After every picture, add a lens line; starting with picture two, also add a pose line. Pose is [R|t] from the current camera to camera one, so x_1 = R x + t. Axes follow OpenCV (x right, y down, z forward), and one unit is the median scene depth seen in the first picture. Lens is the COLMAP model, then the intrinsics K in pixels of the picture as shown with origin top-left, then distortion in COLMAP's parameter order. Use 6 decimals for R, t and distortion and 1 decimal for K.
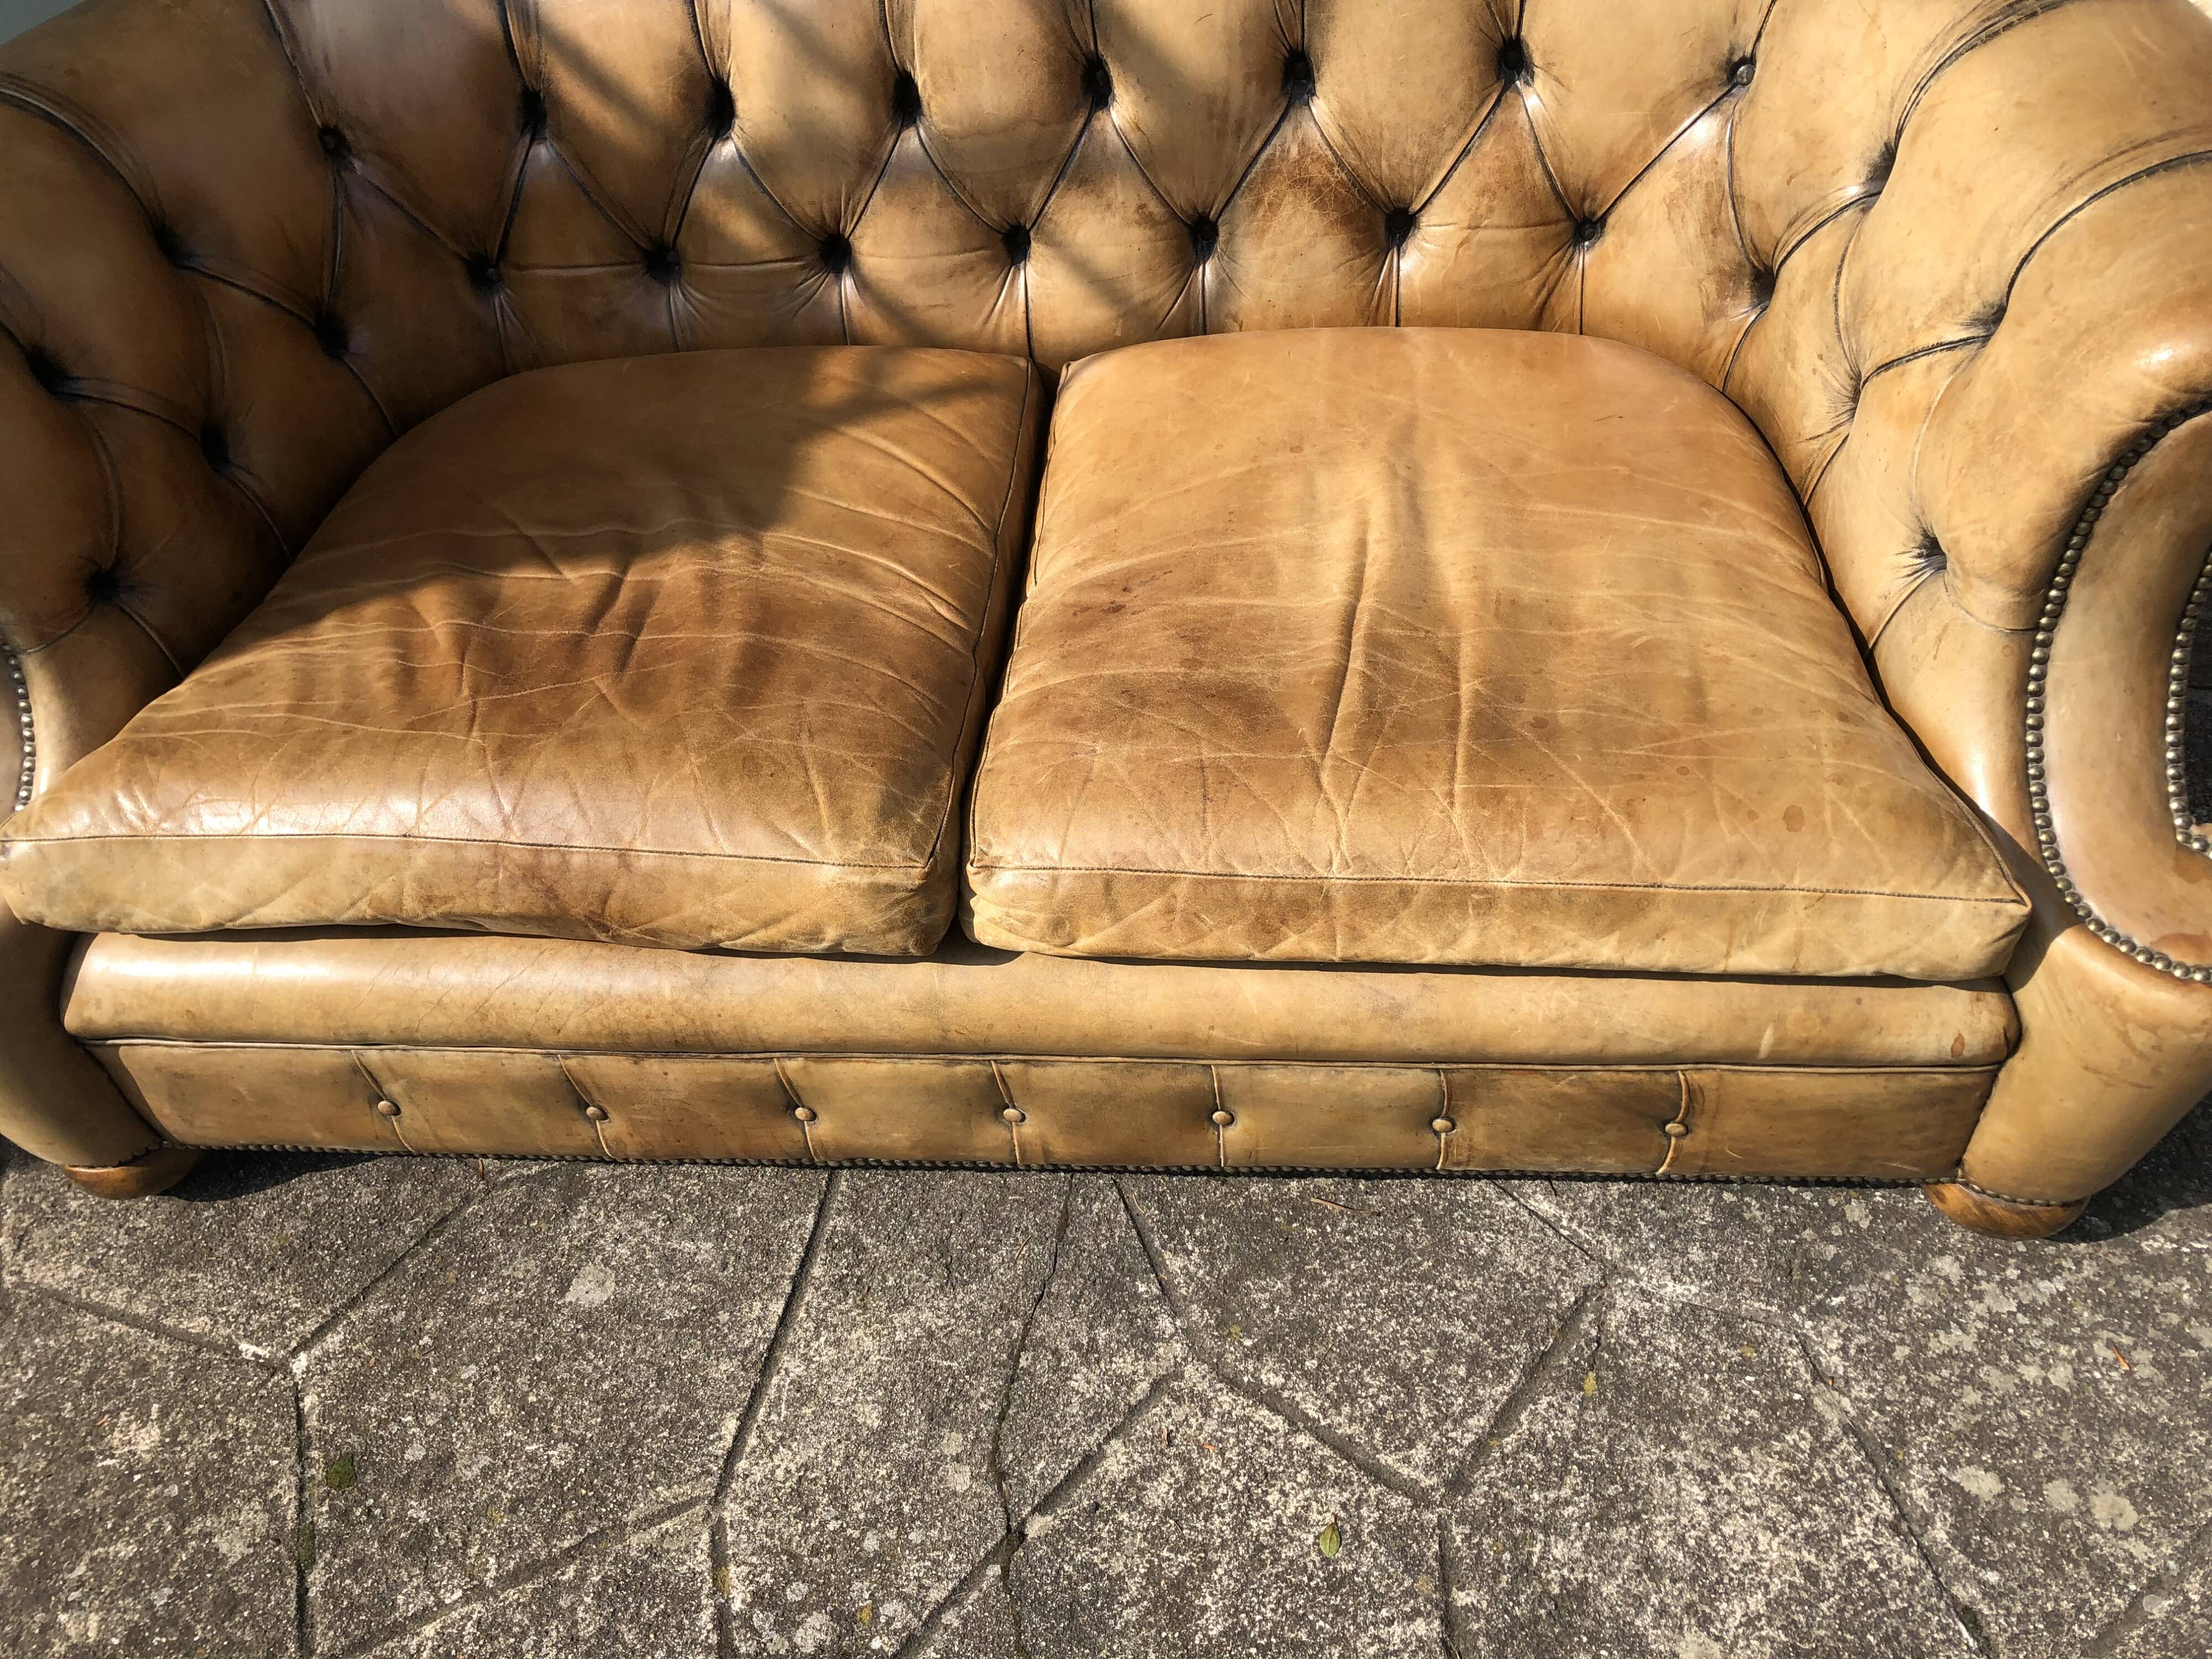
lens RADIAL K [[1818.1, 0, 1106.2], [0, 1818.1, 807.7], [0, 0, 1]] dist [0.004834, 0.017710]
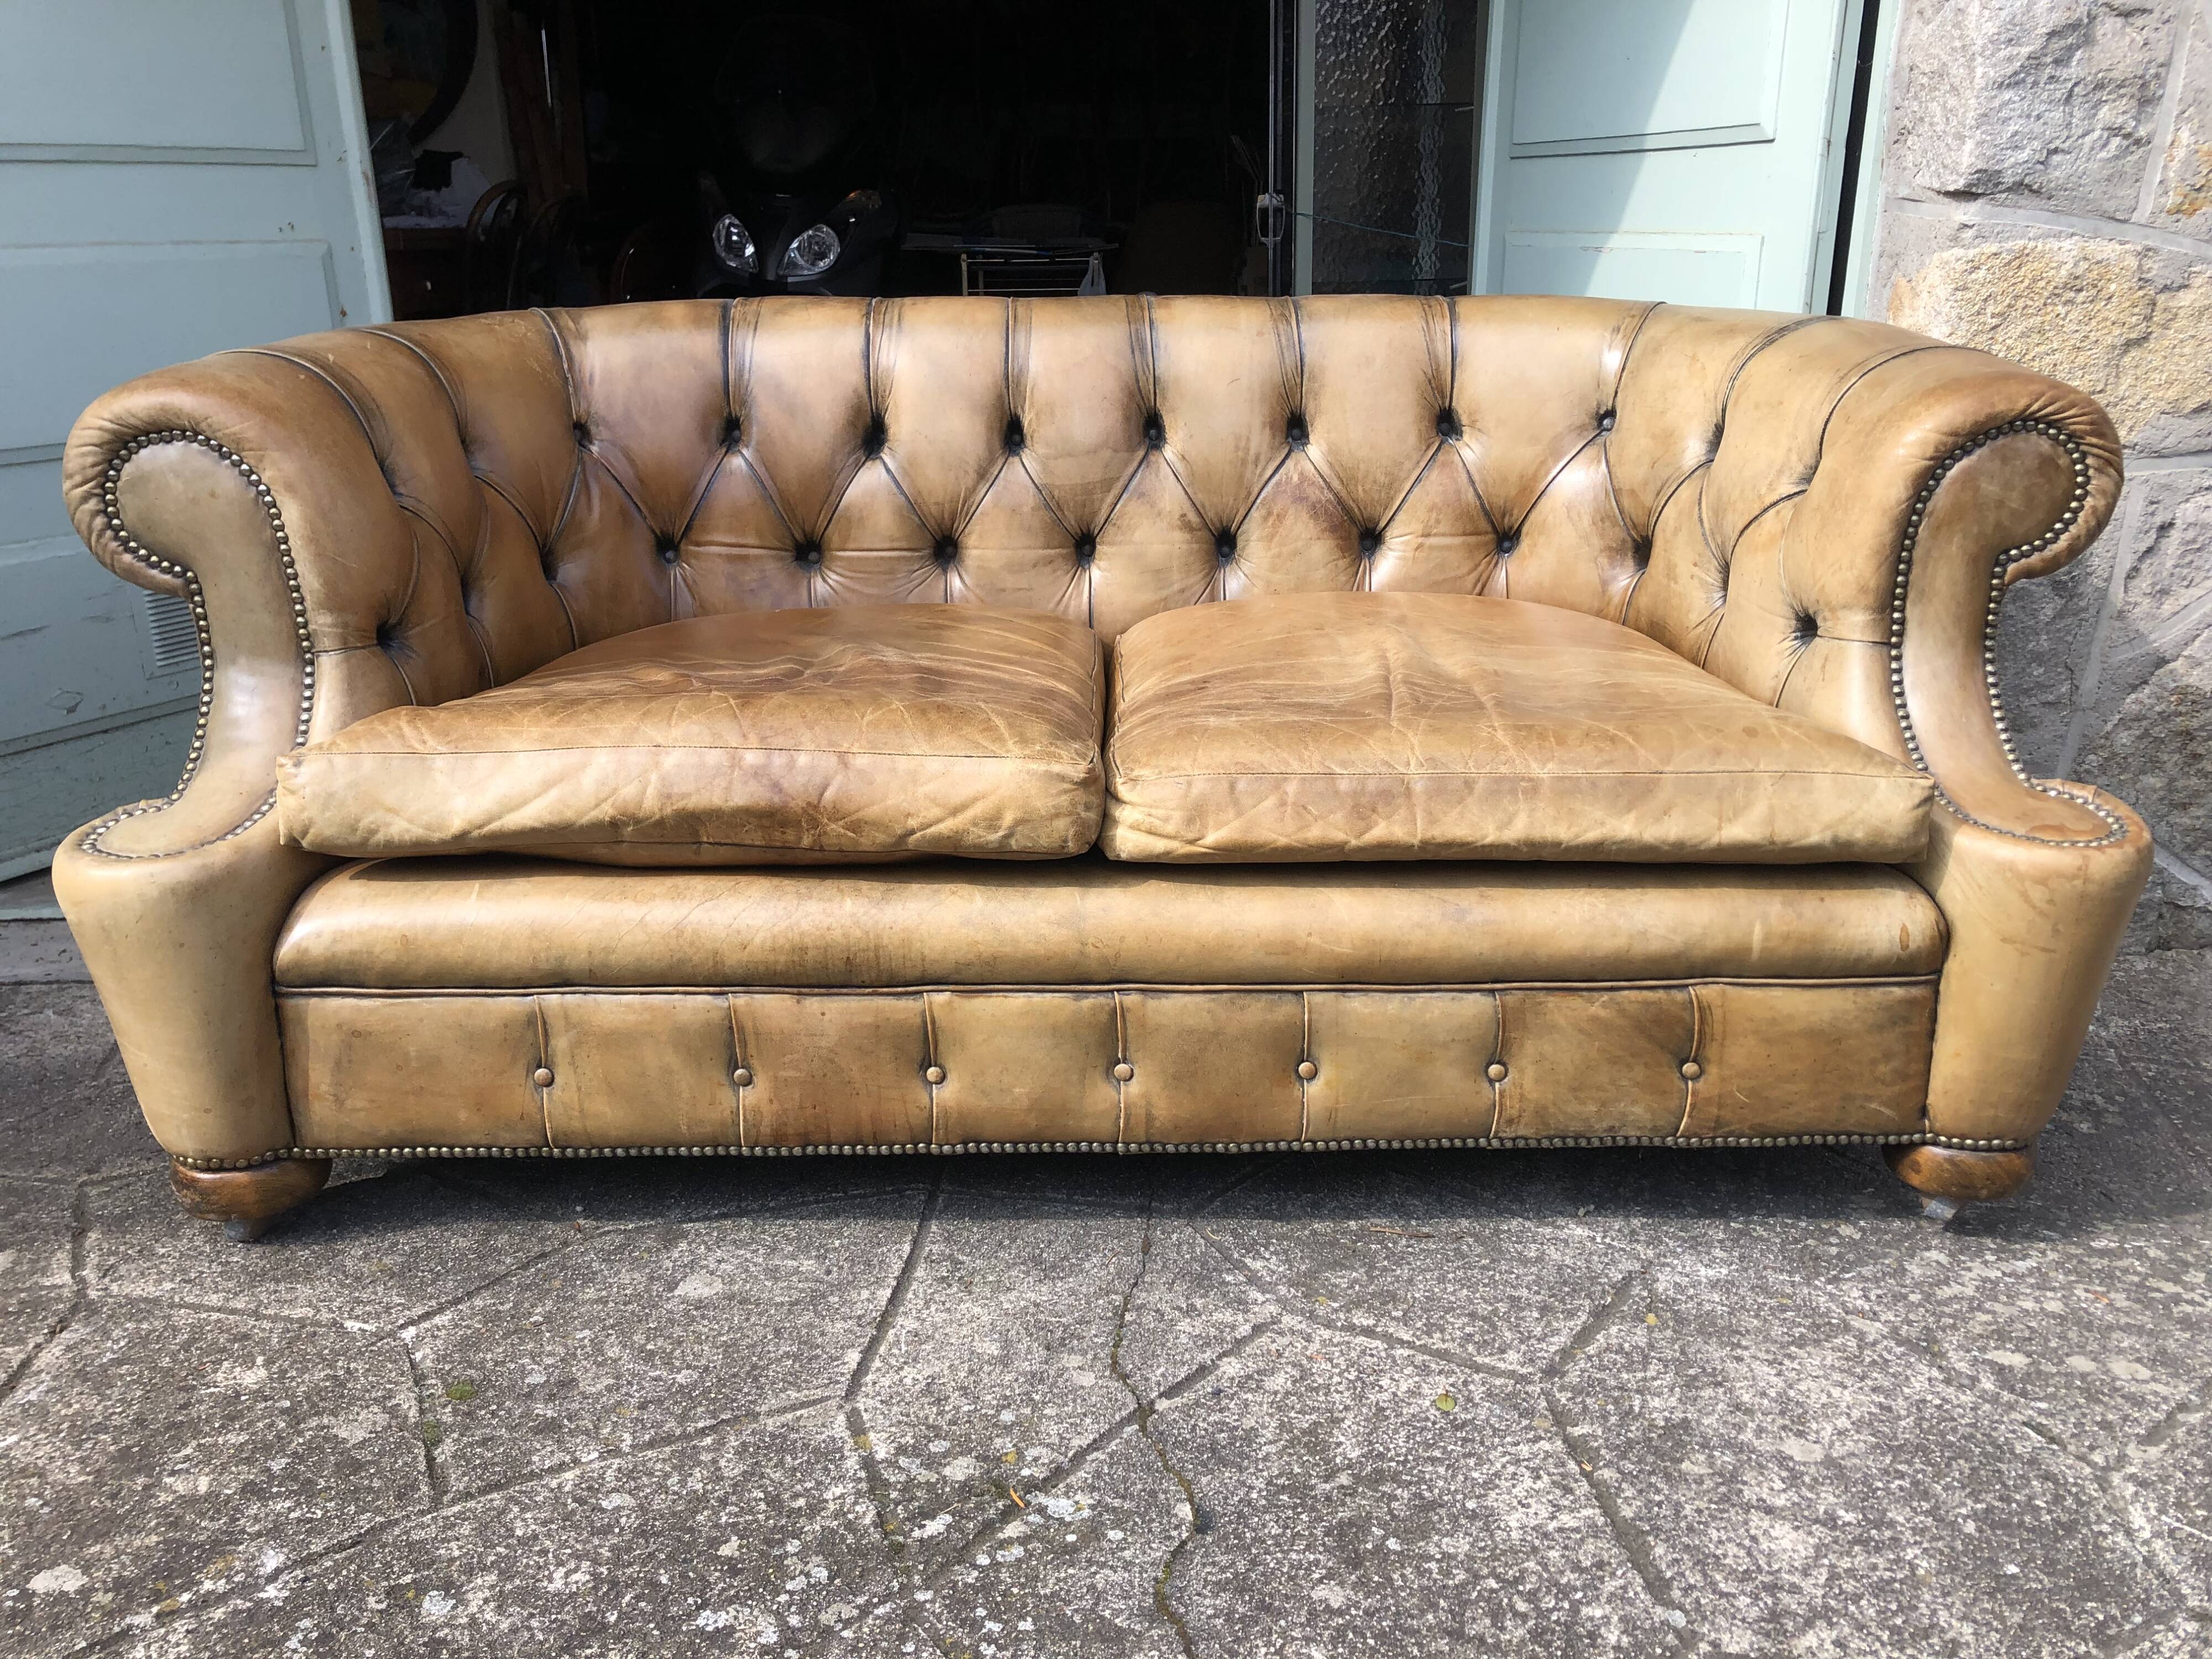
lens RADIAL K [[1818.1, 0, 1103.2], [0, 1818.1, 799.3], [0, 0, 1]] dist [0.004834, 0.017710]
pose [[0.993702, 0.046570, 0.101921, -0.187472], [0.009970, 0.869197, -0.494366, 0.582546], [-0.111612, 0.492268, 0.863258, -0.060455]]
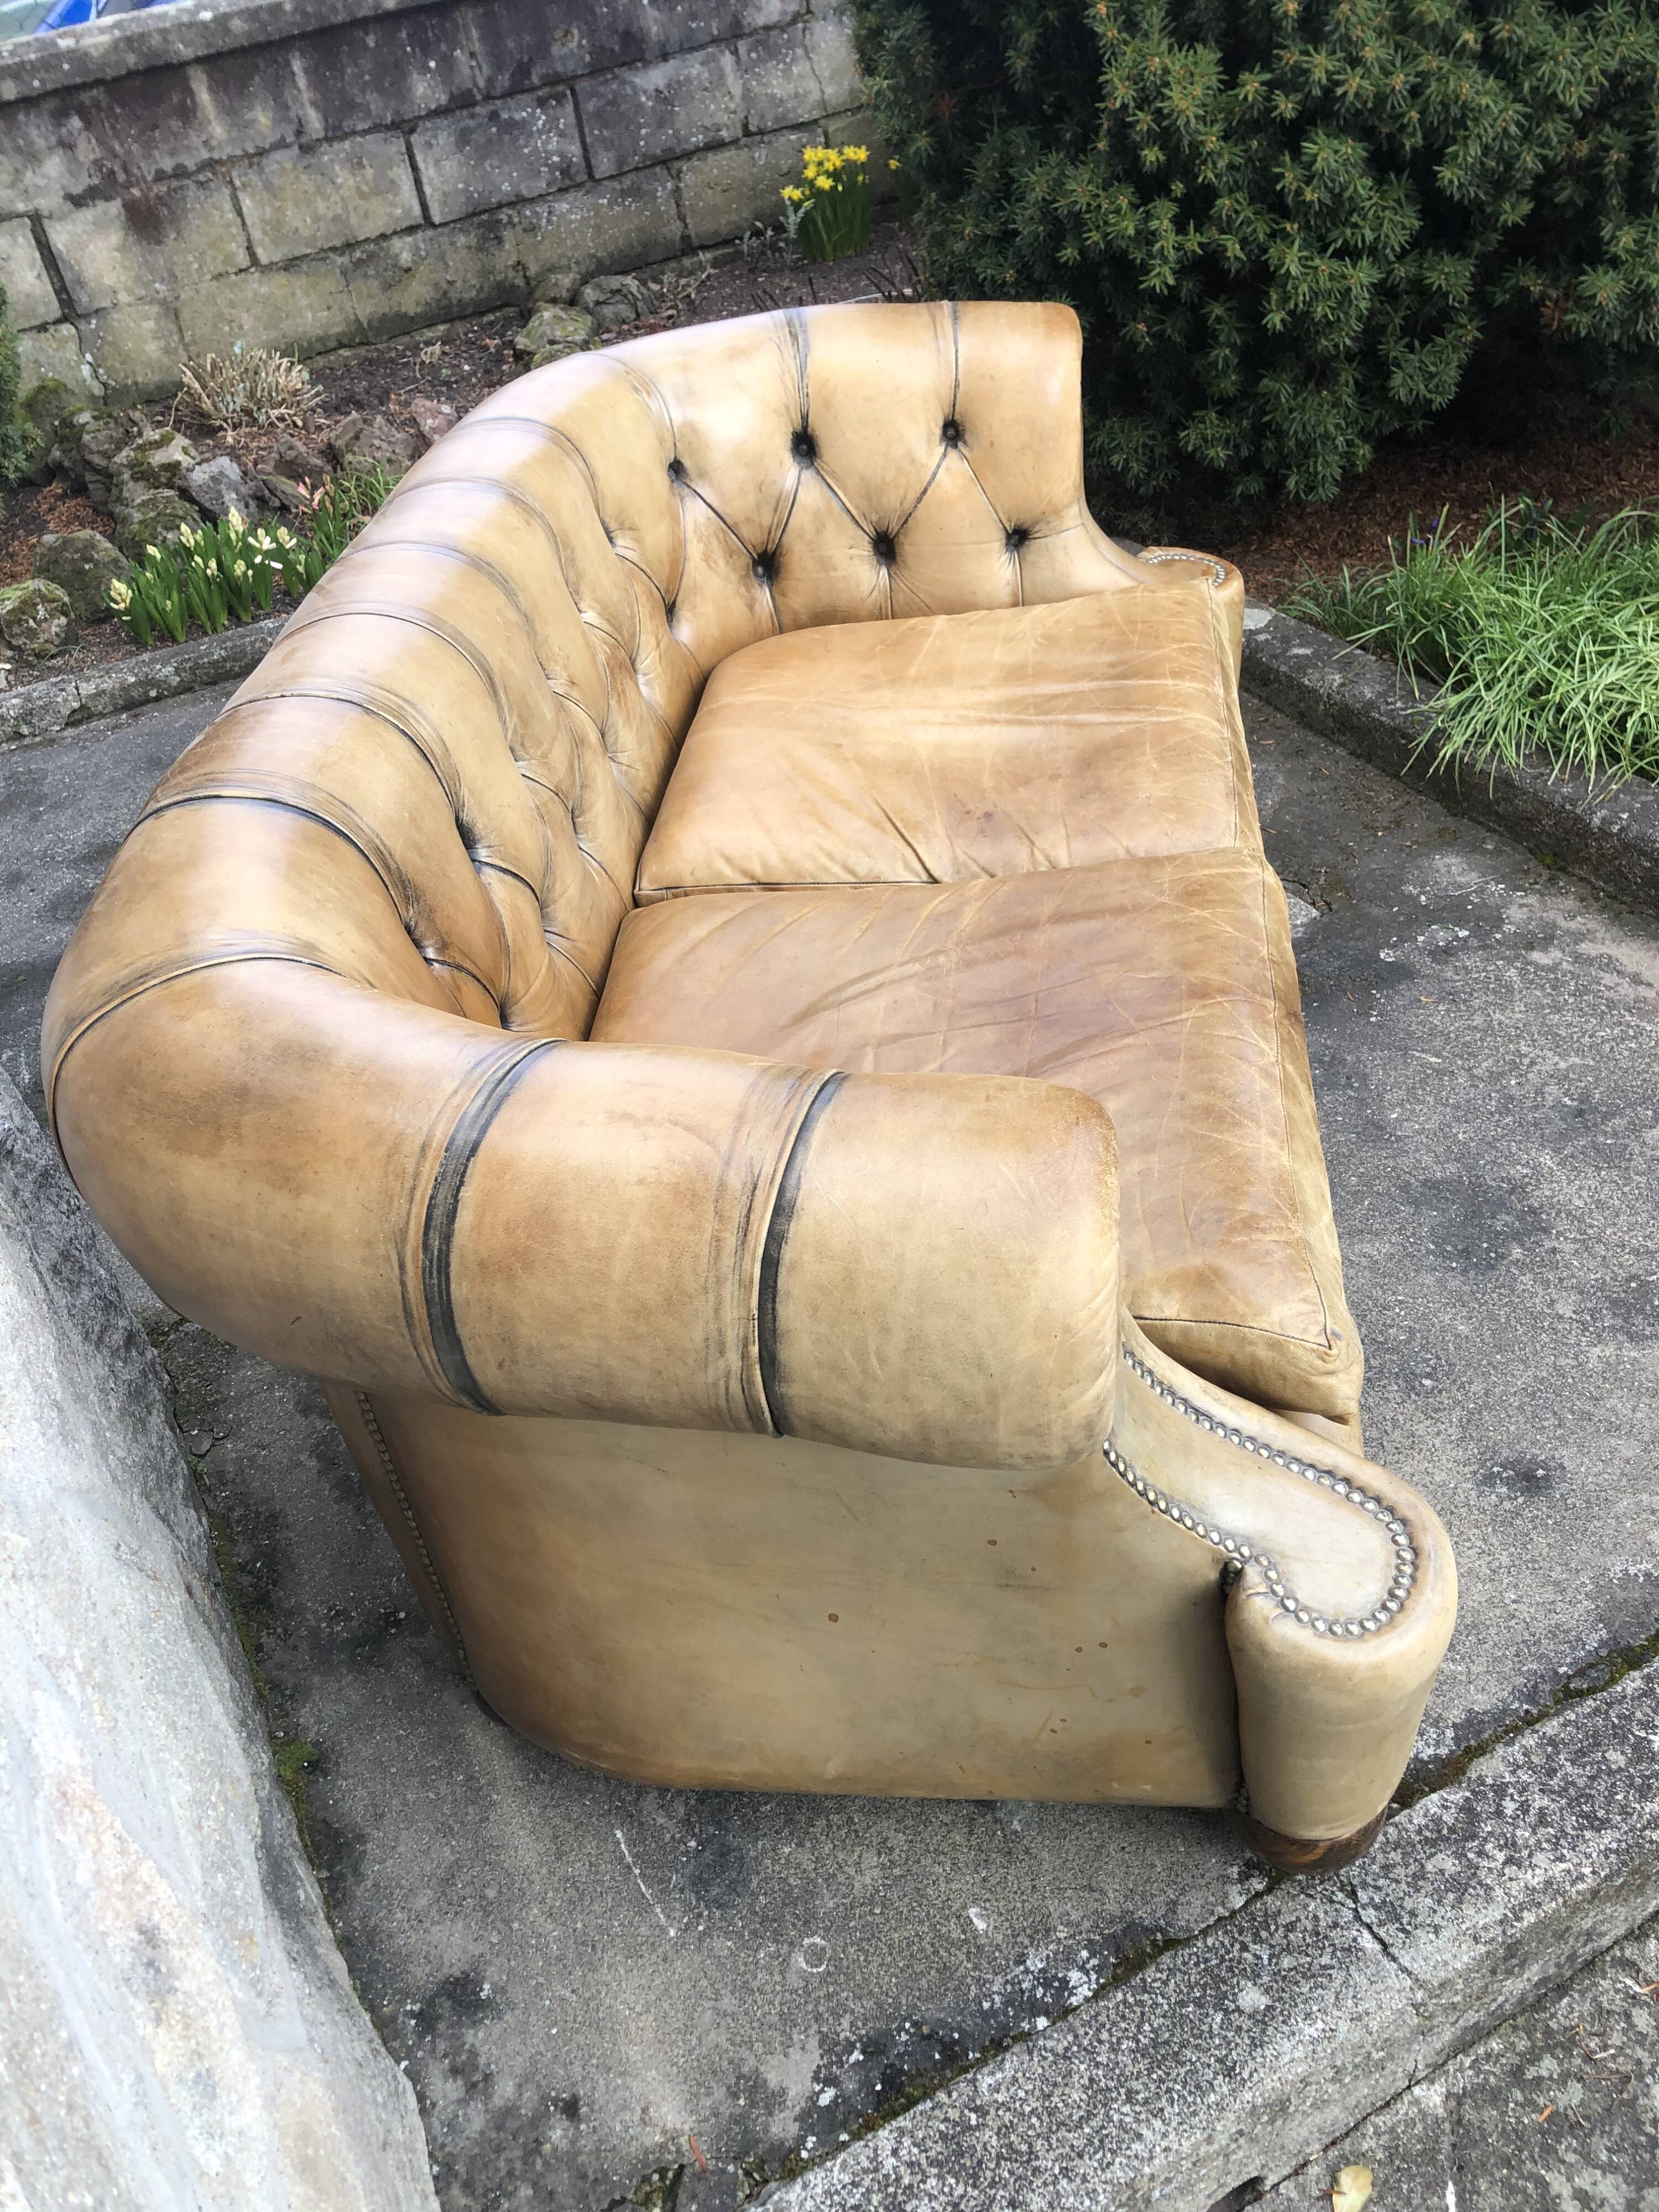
lens RADIAL K [[1818.1, 0, 822.1], [0, 1818.1, 1097.1], [0, 0, 1]] dist [0.004834, 0.017710]
pose [[0.028484, -0.550184, 0.834557, -1.243907], [0.809819, 0.502139, 0.303397, -0.512434], [-0.585988, 0.667198, 0.459853, 0.580088]]
